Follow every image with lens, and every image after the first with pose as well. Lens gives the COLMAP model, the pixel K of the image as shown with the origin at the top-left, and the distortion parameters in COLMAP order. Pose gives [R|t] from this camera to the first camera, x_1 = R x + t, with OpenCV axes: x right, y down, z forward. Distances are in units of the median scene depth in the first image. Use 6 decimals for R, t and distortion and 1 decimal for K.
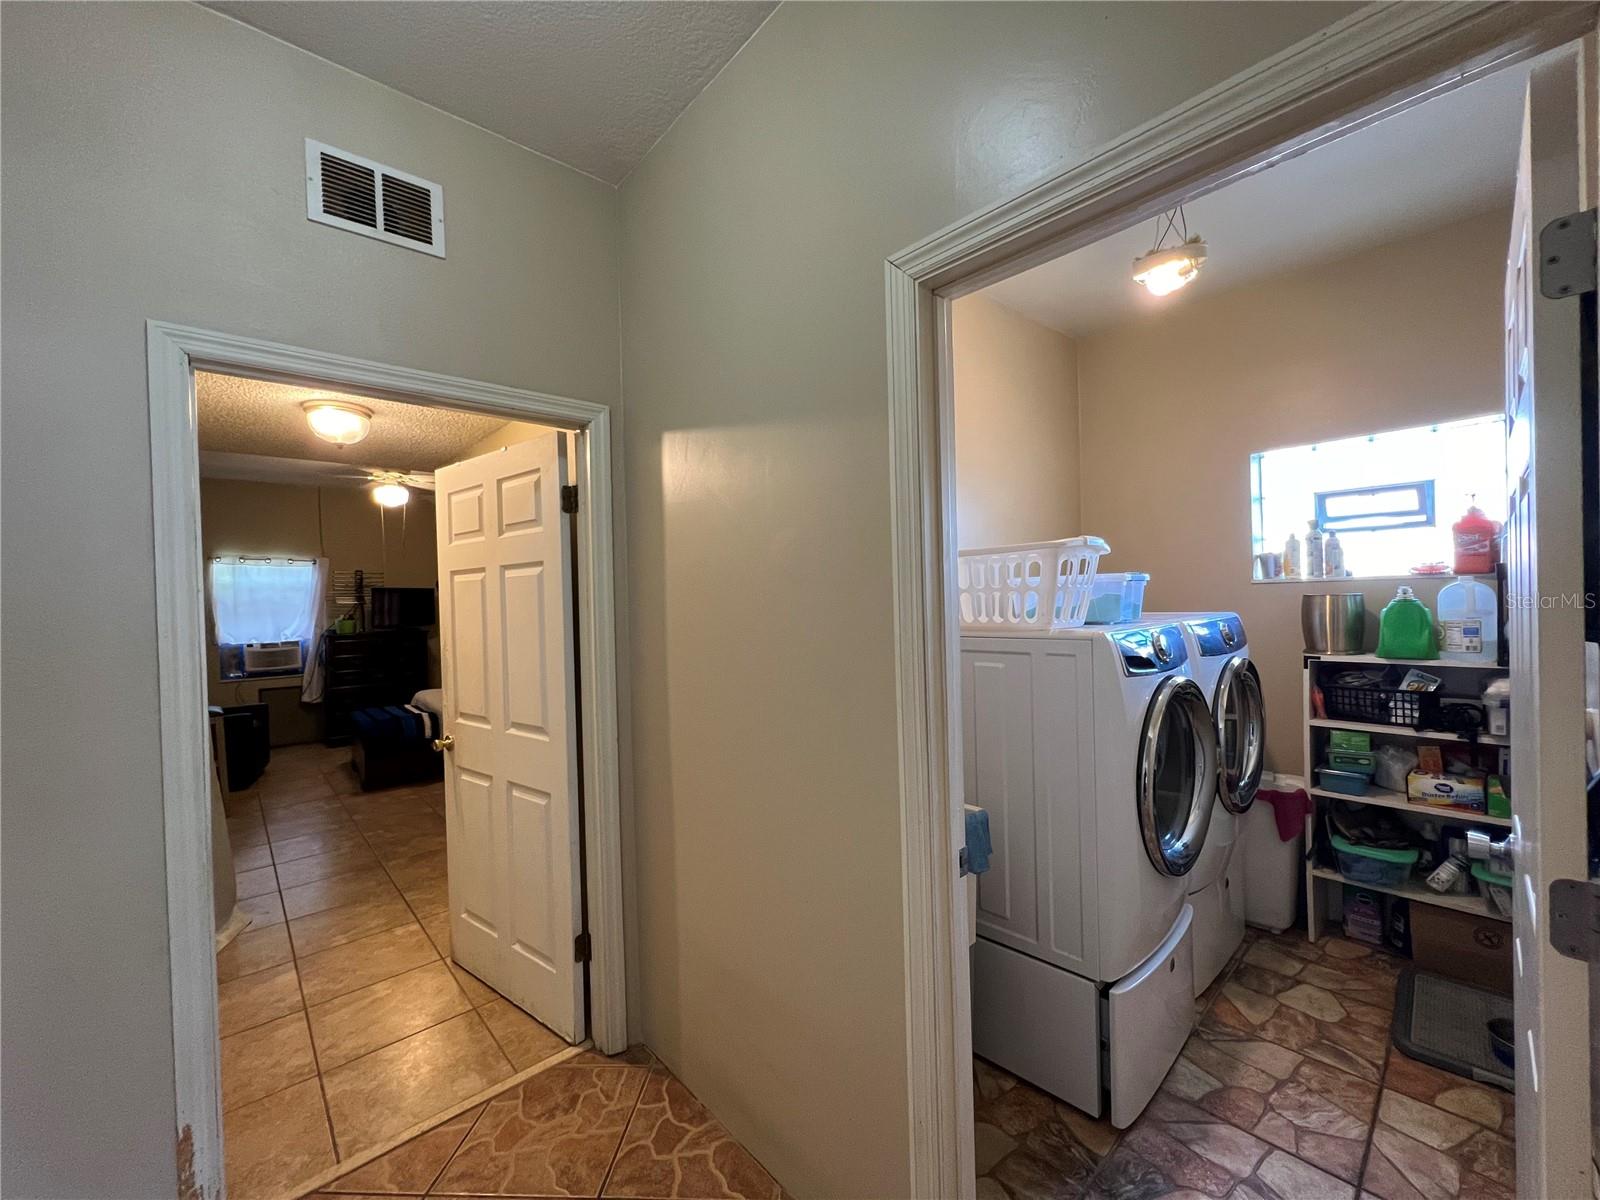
lens RADIAL K [[637.7, 0, 804.0], [0, 637.7, 602.3], [0, 0, 1]] dist [-0.002206, 0.000131]
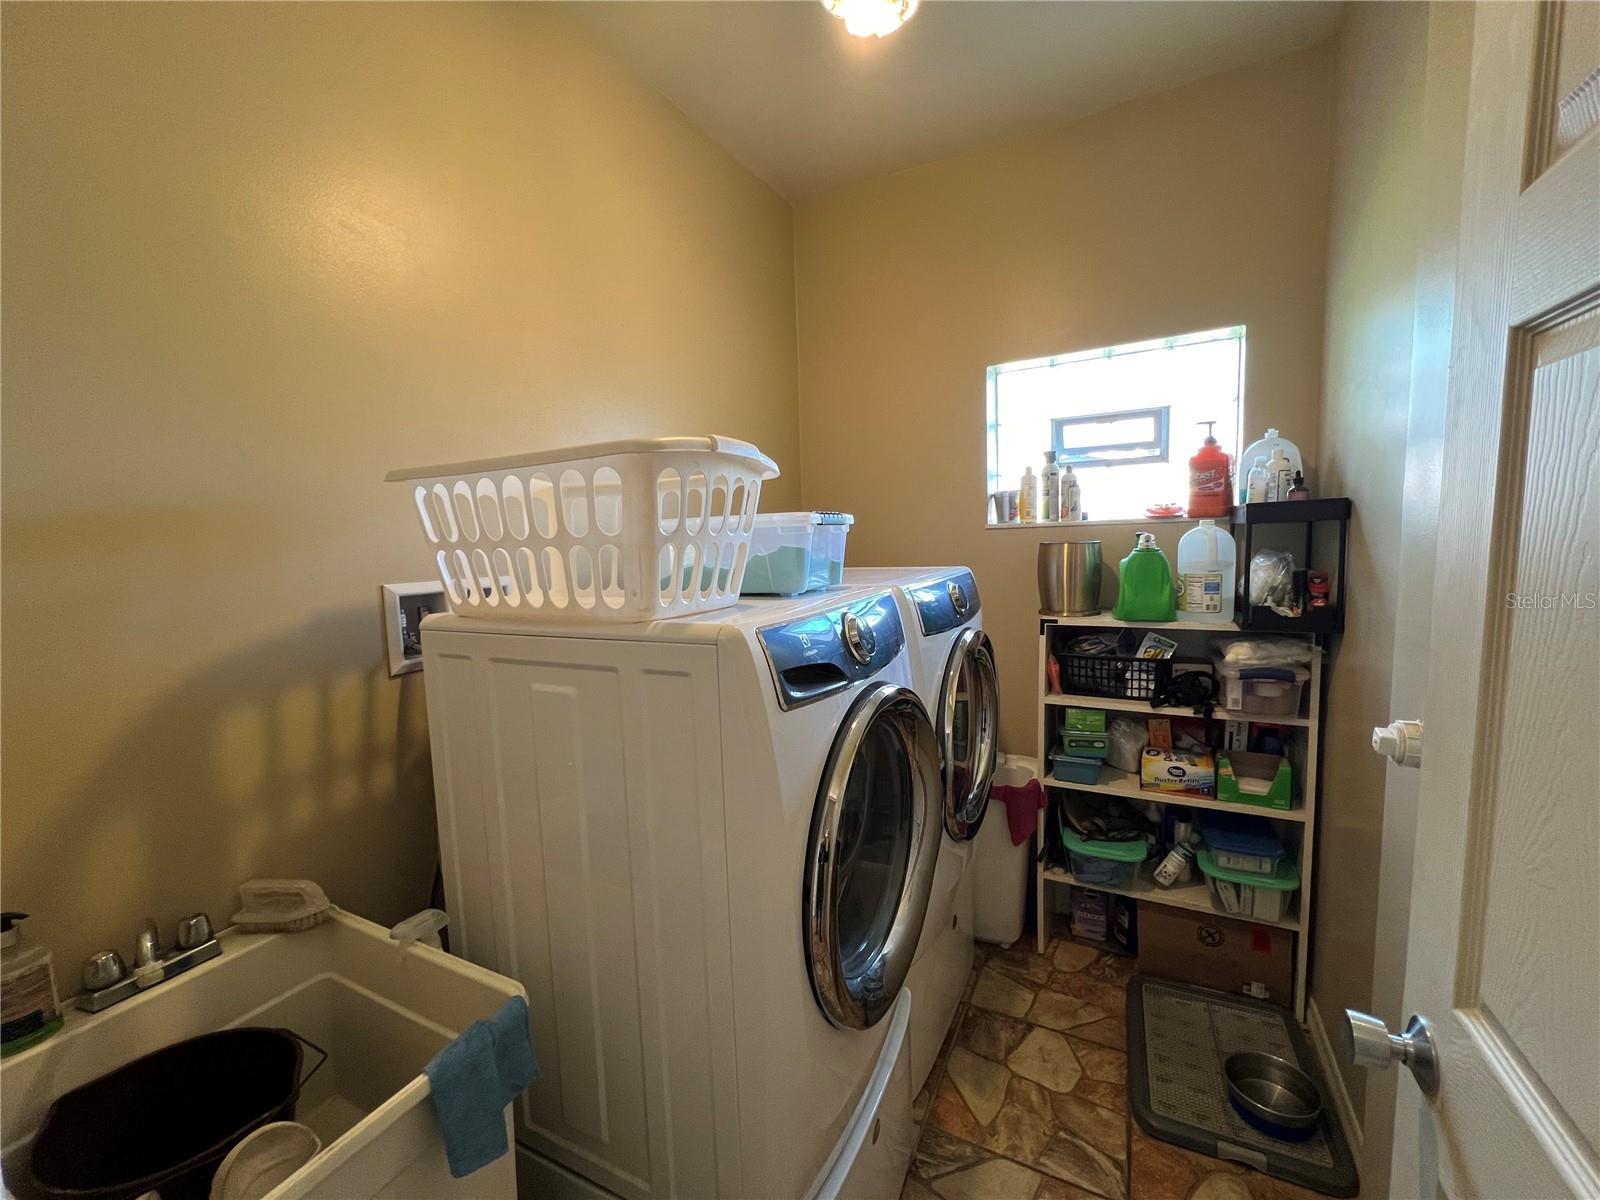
lens RADIAL K [[637.7, 0, 804.0], [0, 637.7, 602.3], [0, 0, 1]] dist [-0.002206, 0.000131]
pose [[0.942209, -0.040009, 0.332628, 0.251893], [0.011596, 0.996144, 0.086969, -0.011533], [-0.334825, -0.078085, 0.939039, 0.367795]]
